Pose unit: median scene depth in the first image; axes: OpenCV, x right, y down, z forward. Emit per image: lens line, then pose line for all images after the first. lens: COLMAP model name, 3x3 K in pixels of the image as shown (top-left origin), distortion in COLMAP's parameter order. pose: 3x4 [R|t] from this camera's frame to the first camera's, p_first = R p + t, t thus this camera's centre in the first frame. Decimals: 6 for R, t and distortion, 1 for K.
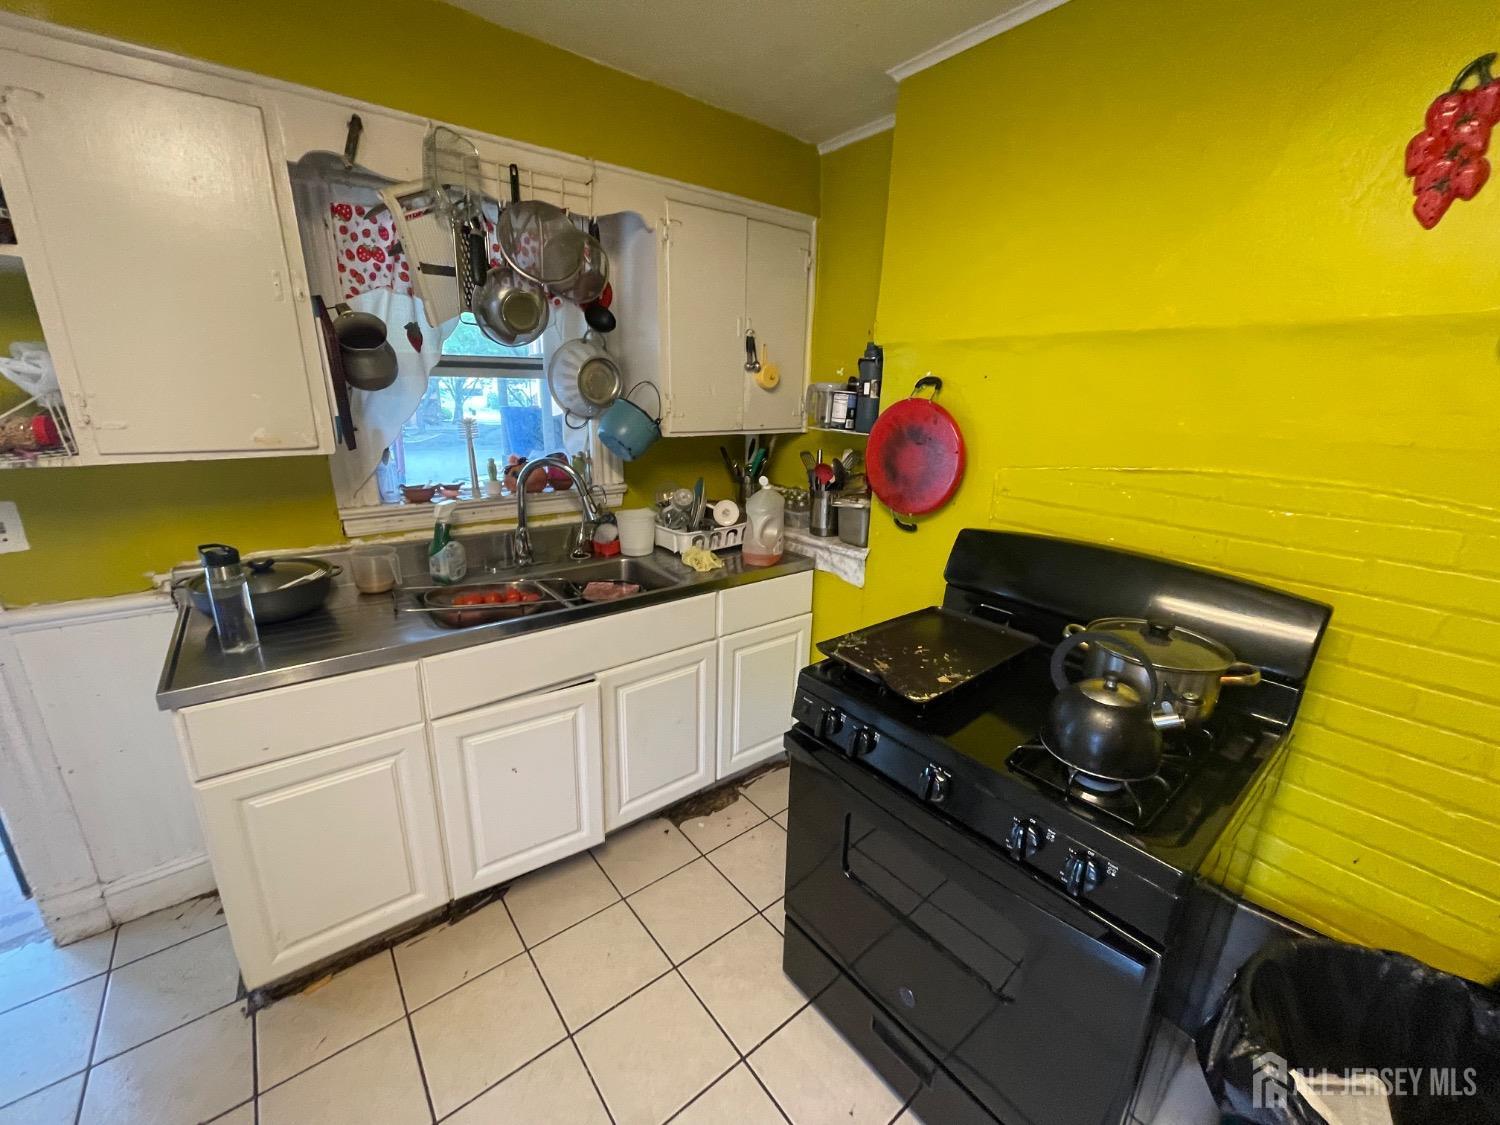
lens RADIAL K [[602.7, 0, 745.9], [0, 602.7, 568.6], [0, 0, 1]] dist [0.000043, -0.000701]
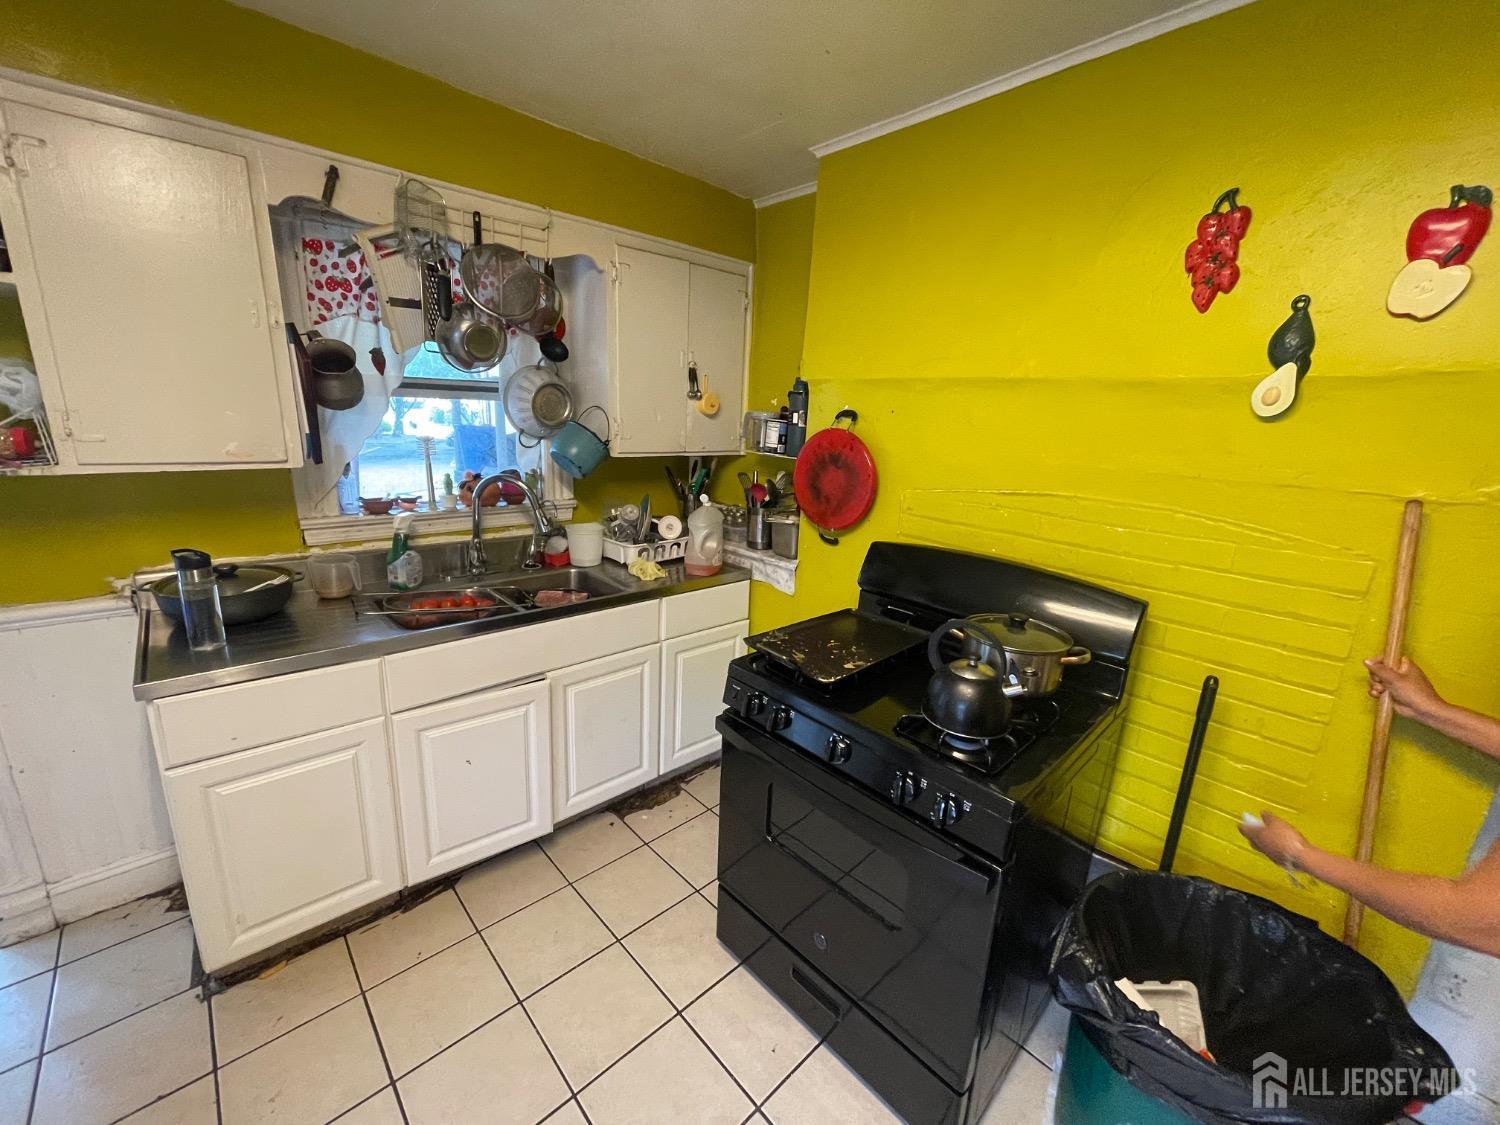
lens RADIAL K [[602.7, 0, 745.9], [0, 602.7, 568.6], [0, 0, 1]] dist [0.000043, -0.000701]
pose [[0.996562, 0.003795, 0.082764, 0.019463], [-0.001232, 0.999519, -0.031002, 0.021200], [-0.082842, 0.030794, 0.996087, -0.124045]]
